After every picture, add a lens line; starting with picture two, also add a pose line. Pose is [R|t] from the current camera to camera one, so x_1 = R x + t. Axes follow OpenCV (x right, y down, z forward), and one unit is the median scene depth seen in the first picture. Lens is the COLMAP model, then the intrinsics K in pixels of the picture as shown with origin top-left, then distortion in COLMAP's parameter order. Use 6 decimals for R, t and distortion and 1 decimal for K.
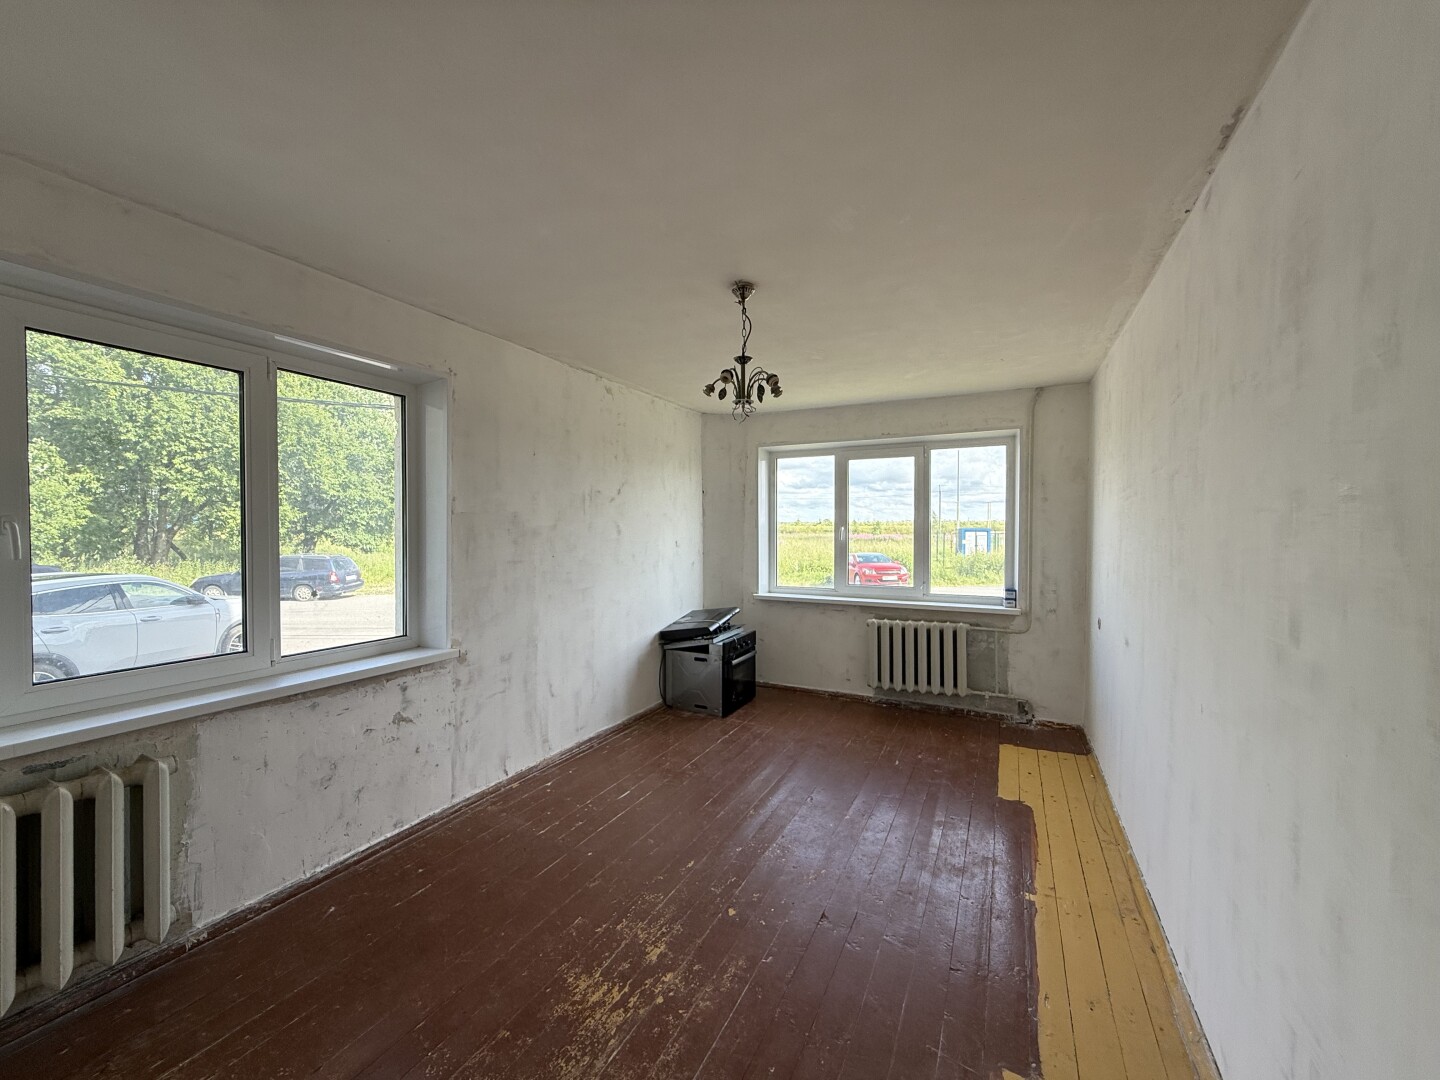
lens RADIAL K [[575.1, 0, 713.2], [0, 575.1, 538.6], [0, 0, 1]] dist [0.001522, -0.000227]
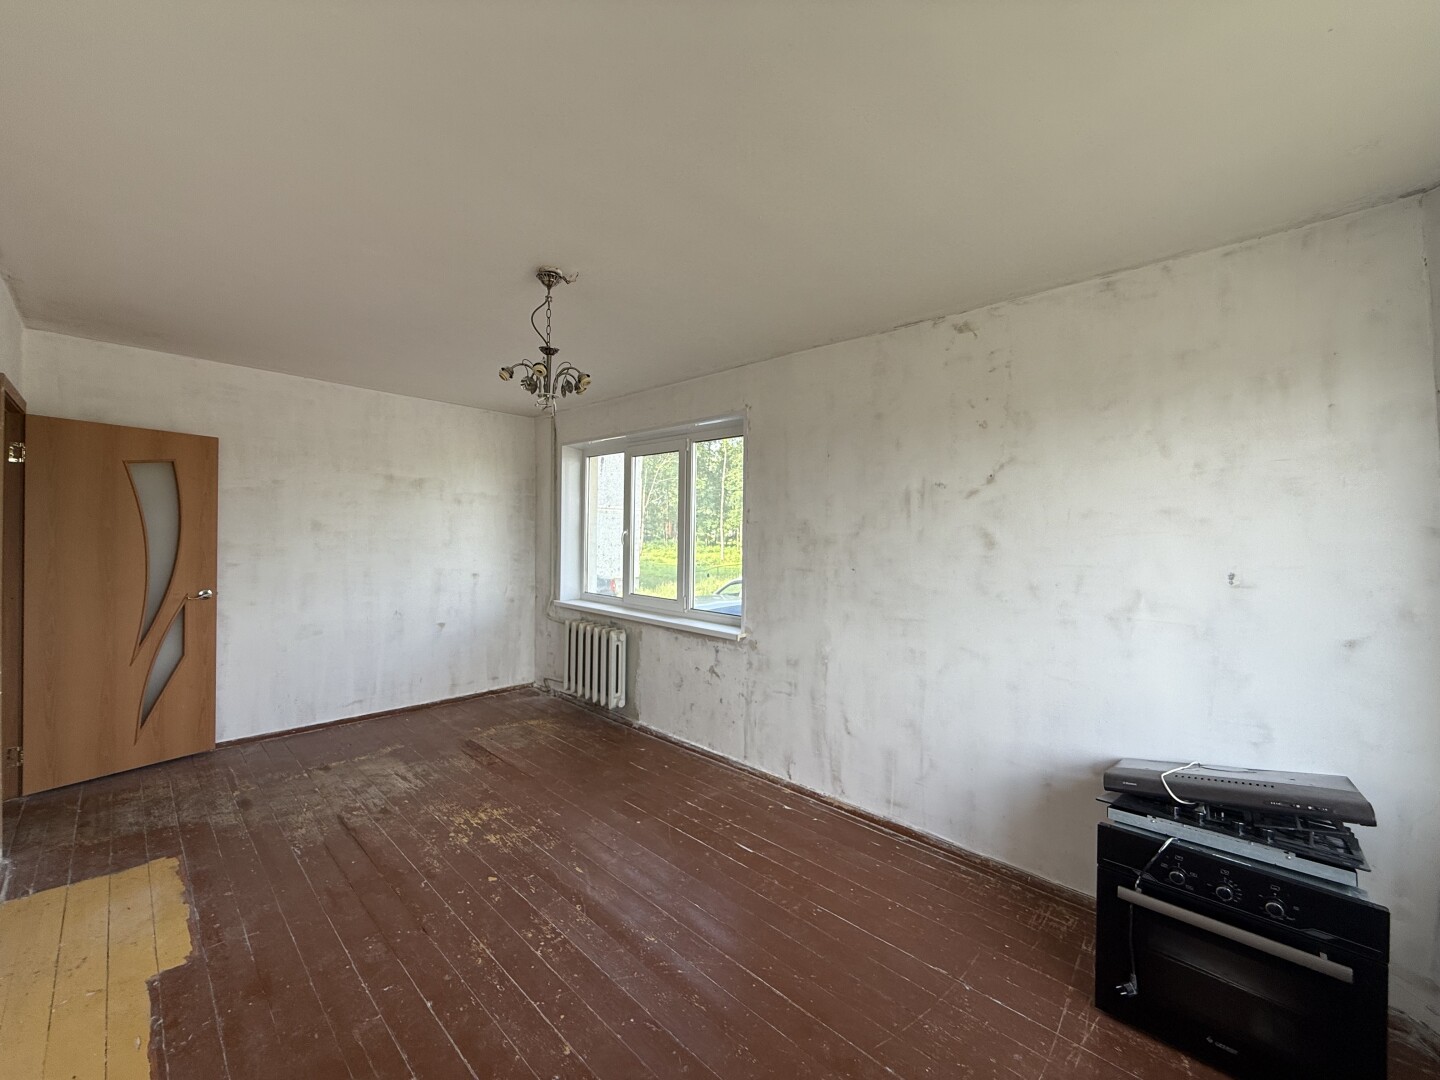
lens RADIAL K [[572.8, 0, 715.6], [0, 572.8, 538.3], [0, 0, 1]] dist [-0.002044, -0.000162]
pose [[-0.283129, -0.000454, -0.959082, 0.674782], [-0.034657, 0.999352, 0.009757, -0.018895], [0.958456, 0.036001, -0.282961, 1.191378]]
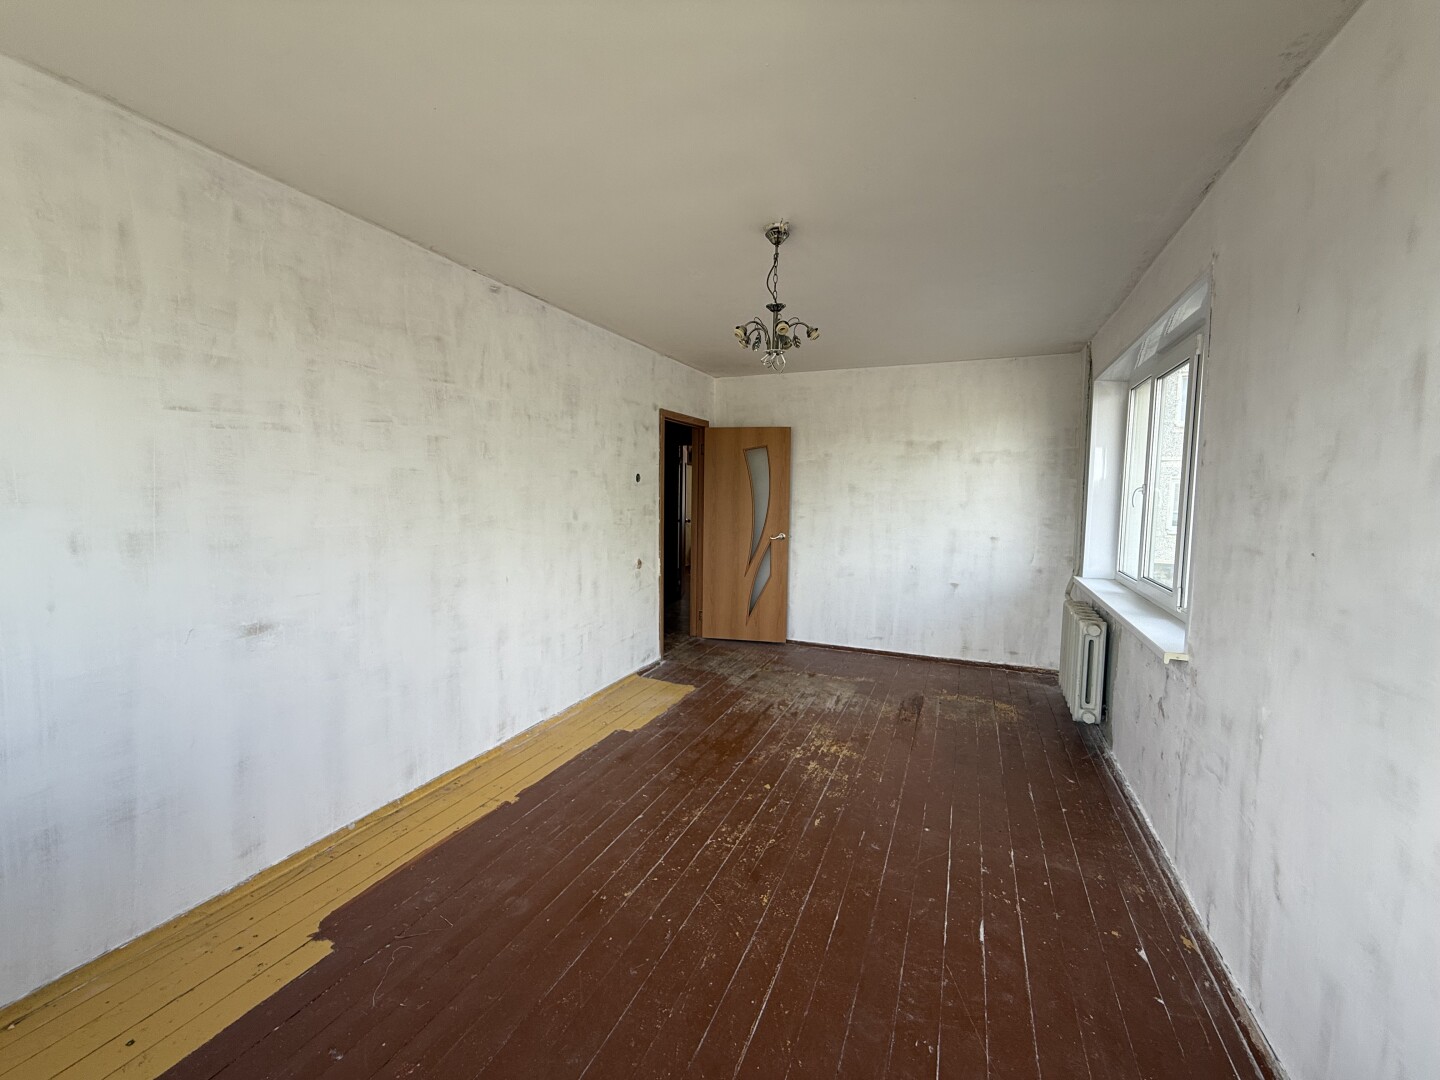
lens RADIAL K [[572.8, 0, 715.6], [0, 572.8, 538.3], [0, 0, 1]] dist [-0.002044, -0.000162]
pose [[-0.997982, -0.009520, -0.062779, 0.162872], [-0.015526, 0.995272, 0.095882, -0.011699], [0.061570, 0.096663, -0.993411, 1.544629]]
